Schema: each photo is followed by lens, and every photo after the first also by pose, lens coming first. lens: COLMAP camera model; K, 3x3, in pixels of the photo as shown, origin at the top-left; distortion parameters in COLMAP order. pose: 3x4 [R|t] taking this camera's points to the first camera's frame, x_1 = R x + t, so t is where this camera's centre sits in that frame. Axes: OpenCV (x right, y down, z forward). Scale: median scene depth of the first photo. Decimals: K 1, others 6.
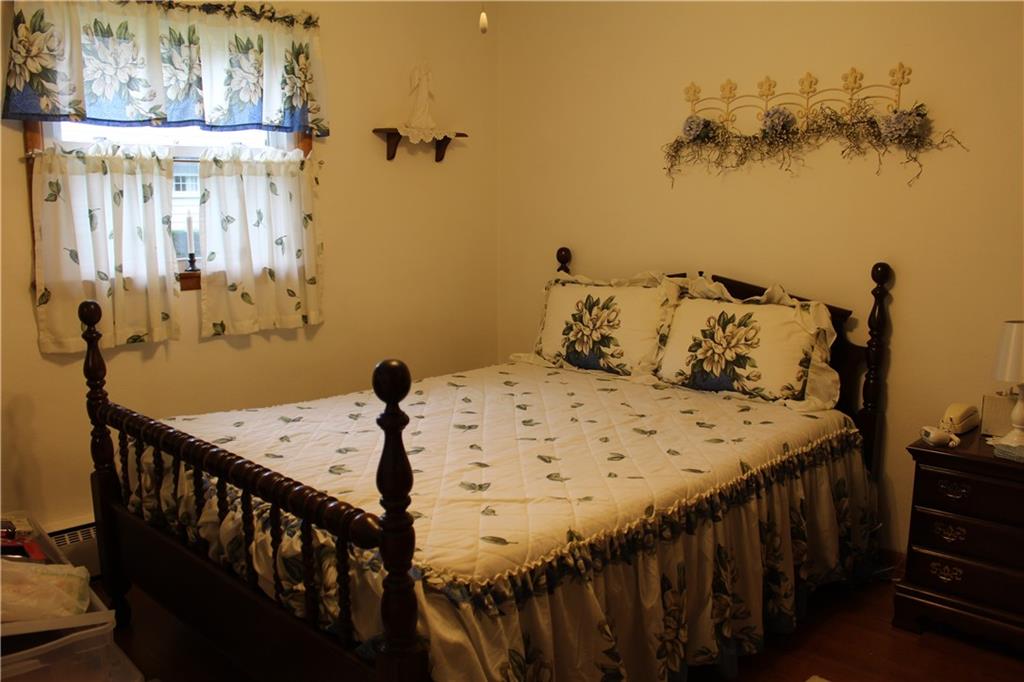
lens RADIAL K [[858.7, 0, 512.1], [0, 858.7, 346.2], [0, 0, 1]] dist [-0.104091, 0.075352]
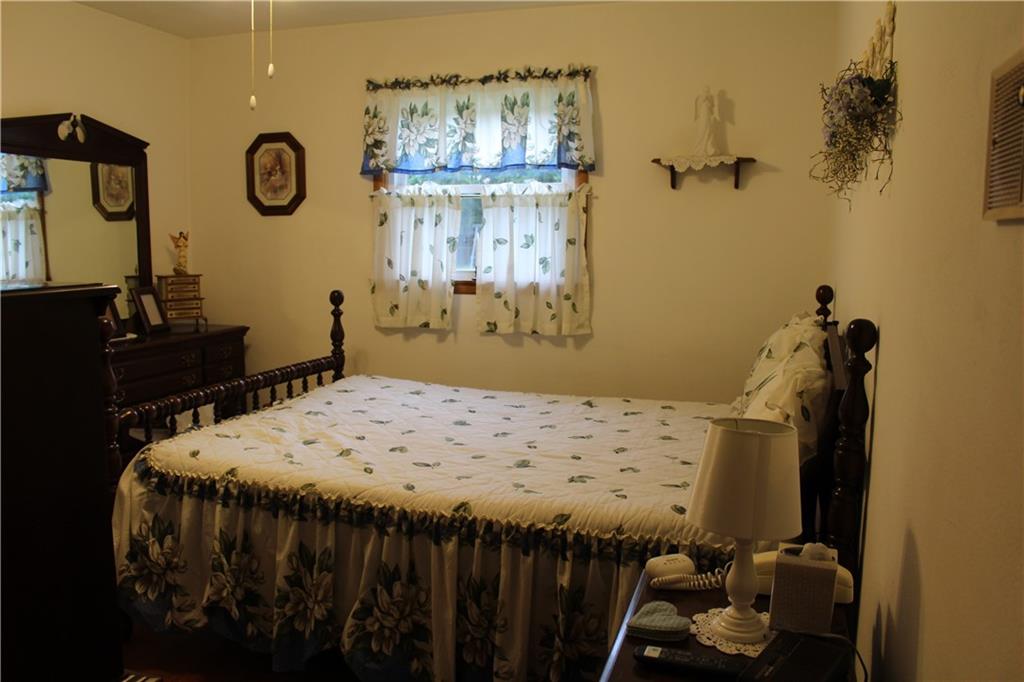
lens RADIAL K [[858.7, 0, 509.6], [0, 858.7, 340.6], [0, 0, 1]] dist [-0.104091, 0.075352]
pose [[0.467021, 0.116664, -0.876516, 0.826280], [-0.149882, 0.987359, 0.051558, -0.073238], [0.871451, 0.107295, 0.478603, 0.425799]]
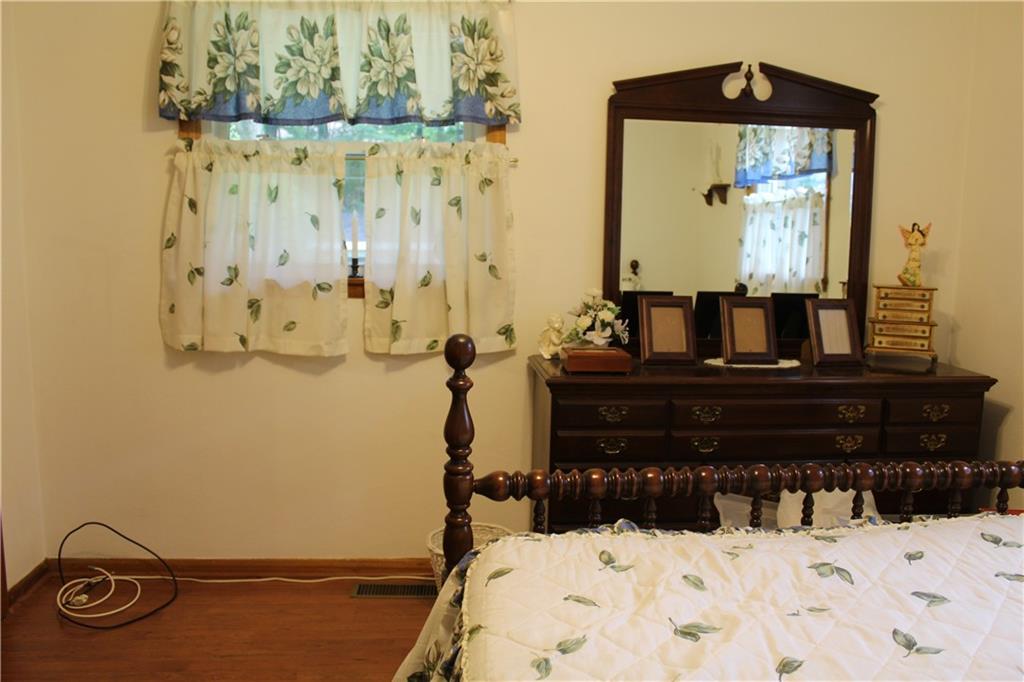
lens RADIAL K [[858.7, 0, 511.4], [0, 858.7, 336.4], [0, 0, 1]] dist [-0.104091, 0.075352]
pose [[-0.634176, 0.096102, -0.767193, -0.007462], [-0.135546, 0.963061, 0.232682, -0.173351], [0.761215, 0.251551, -0.597724, 1.152719]]
